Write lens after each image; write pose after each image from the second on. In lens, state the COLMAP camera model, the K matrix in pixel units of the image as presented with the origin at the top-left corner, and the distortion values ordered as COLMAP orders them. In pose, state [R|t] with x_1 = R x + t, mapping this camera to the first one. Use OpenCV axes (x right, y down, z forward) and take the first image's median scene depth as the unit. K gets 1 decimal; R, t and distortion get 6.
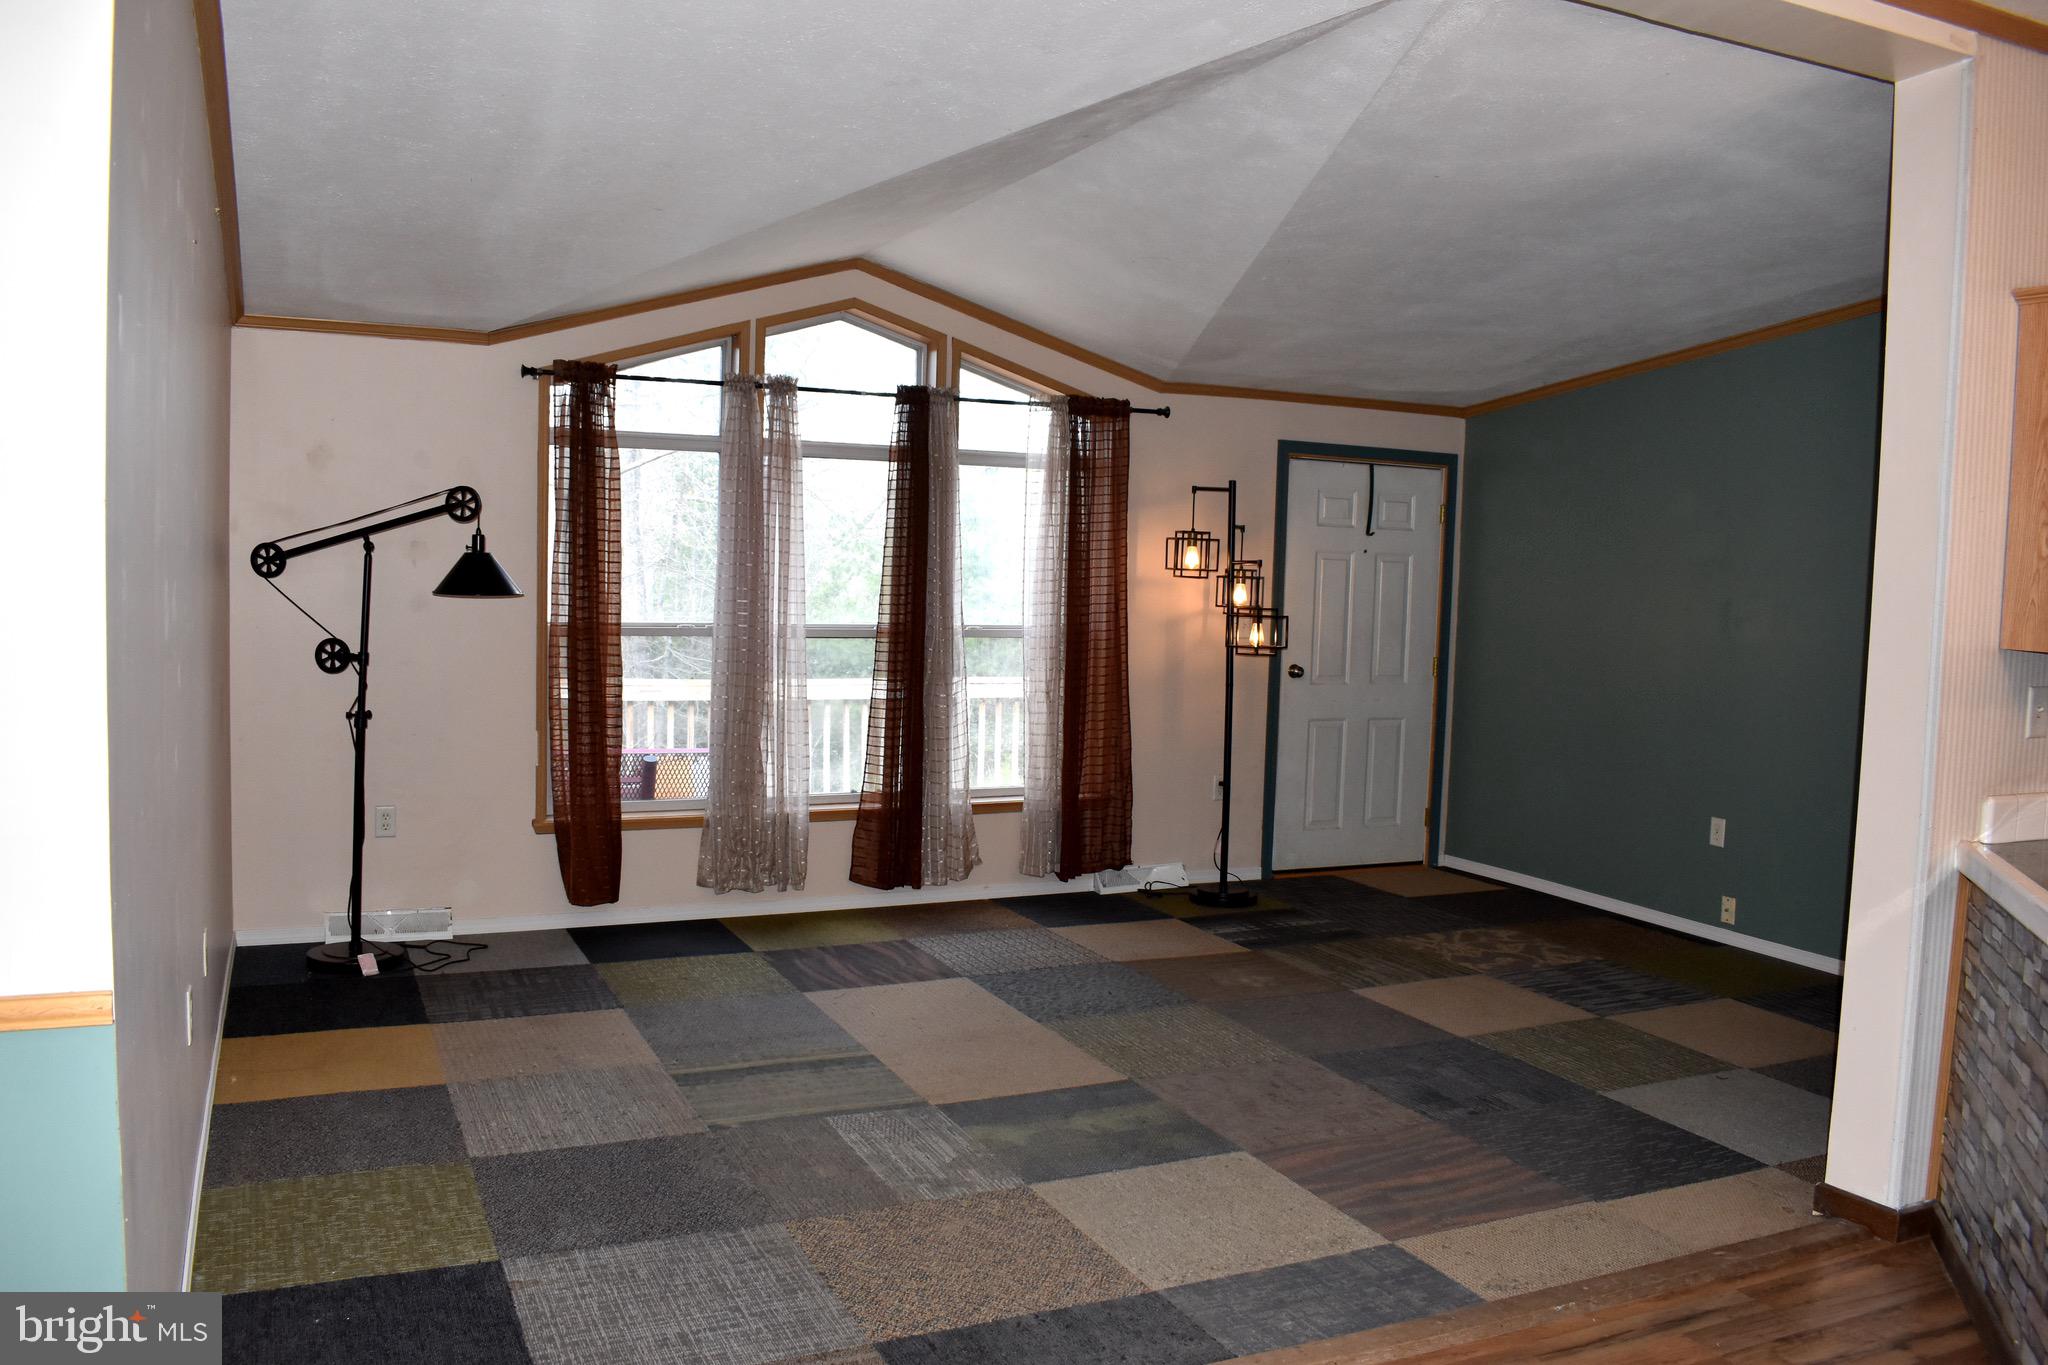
lens RADIAL K [[1592.5, 0, 1019.8], [0, 1592.5, 692.3], [0, 0, 1]] dist [-0.097888, 0.021654]
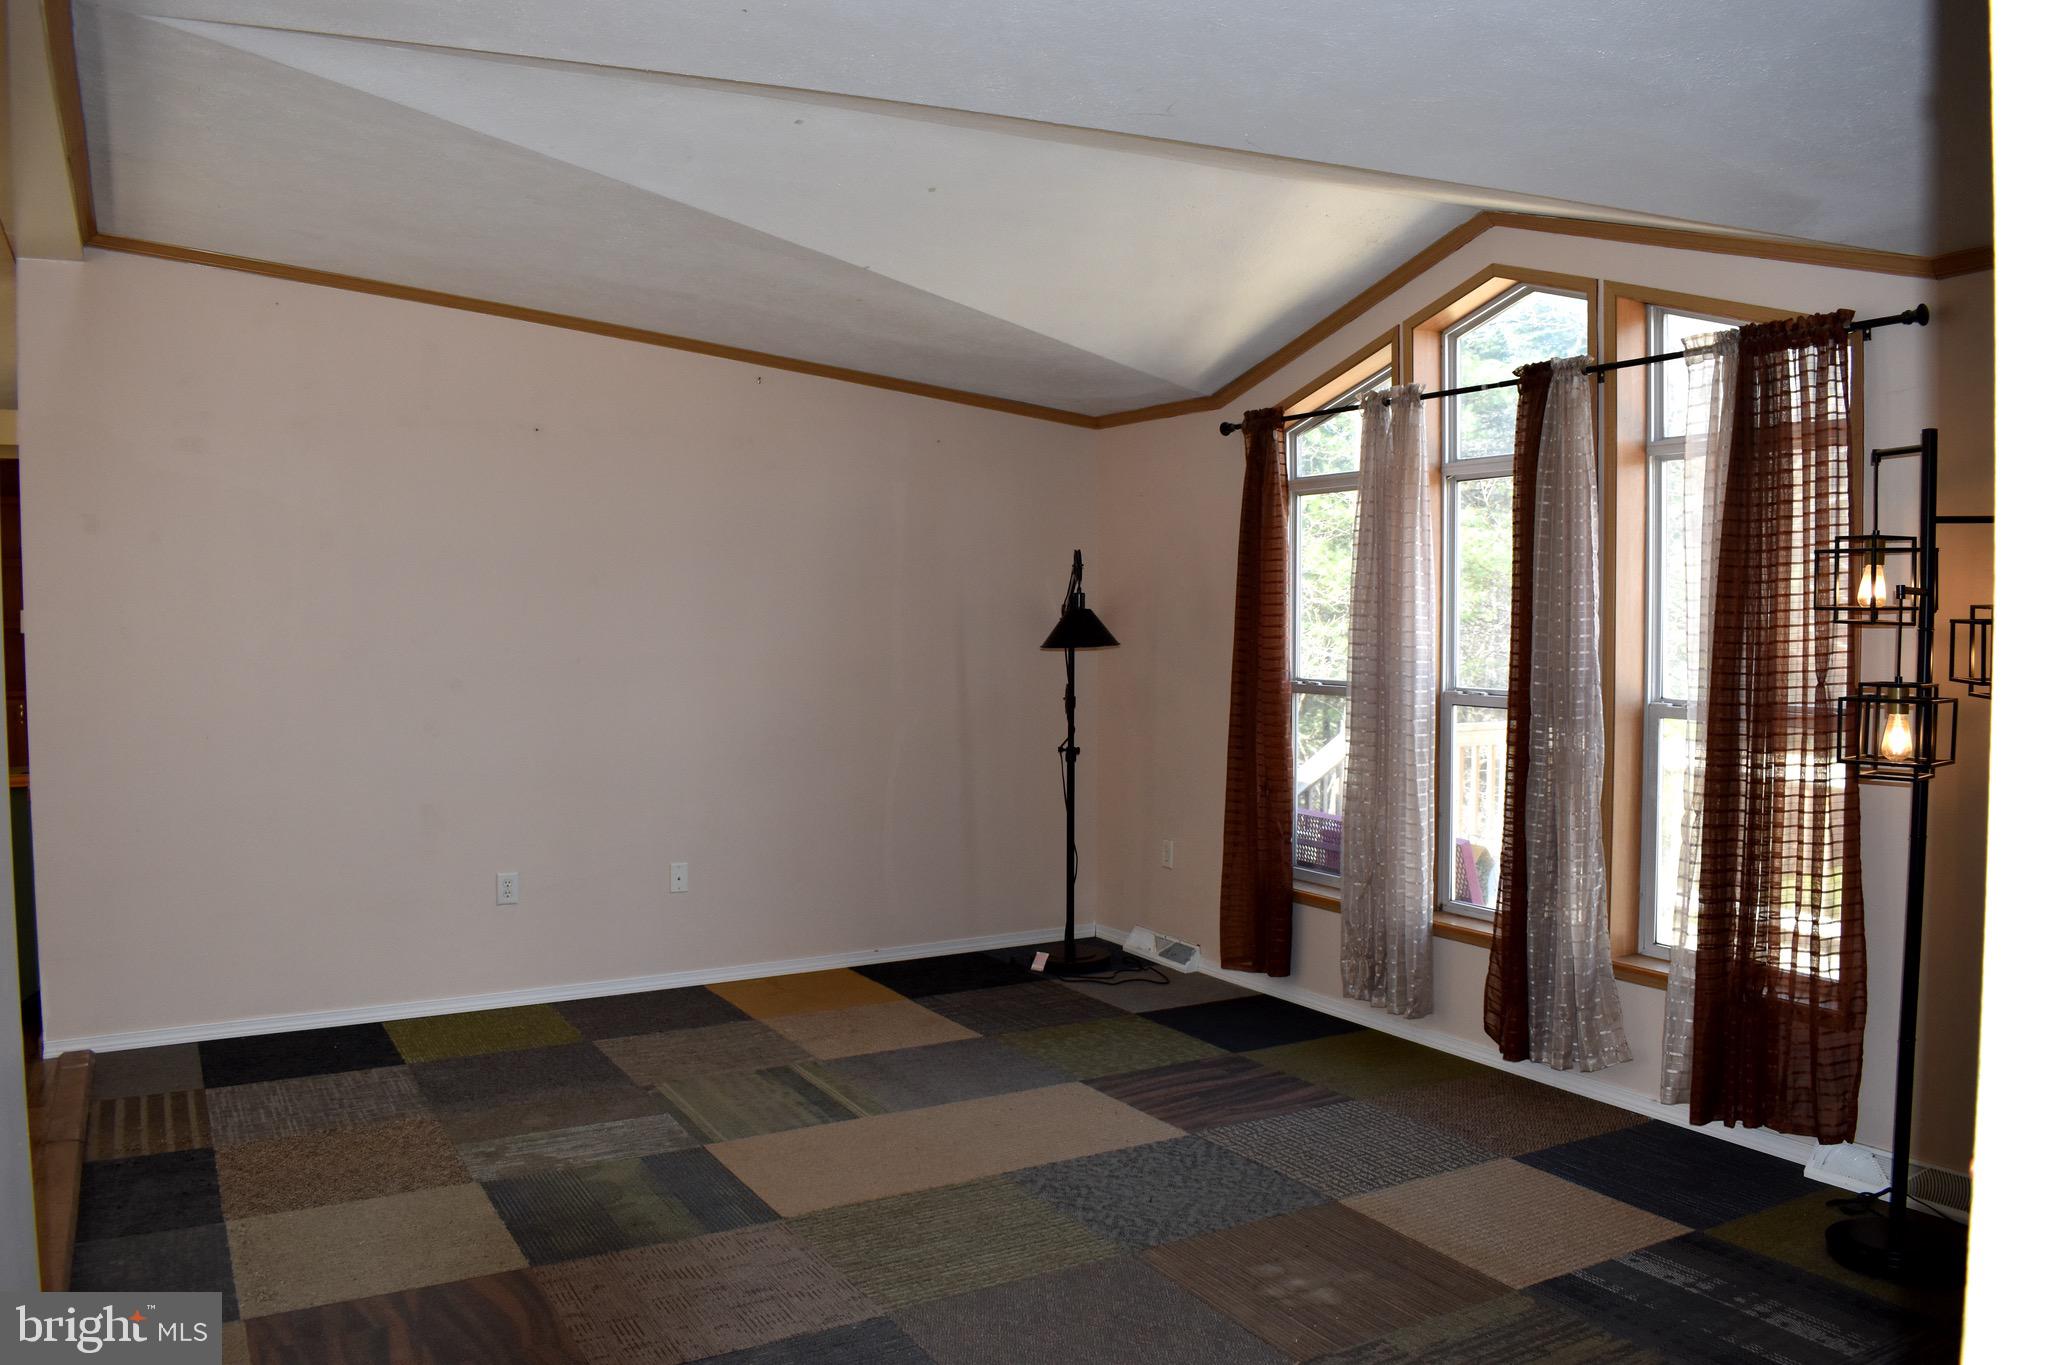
lens RADIAL K [[1588.8, 0, 1024.0], [0, 1588.8, 682.5], [0, 0, 1]] dist [-0.085665, 0.002359]
pose [[0.087180, 0.021414, -0.995962, 0.817405], [-0.071619, 0.997317, 0.015174, -0.055571], [0.993615, 0.070007, 0.088480, 0.931303]]
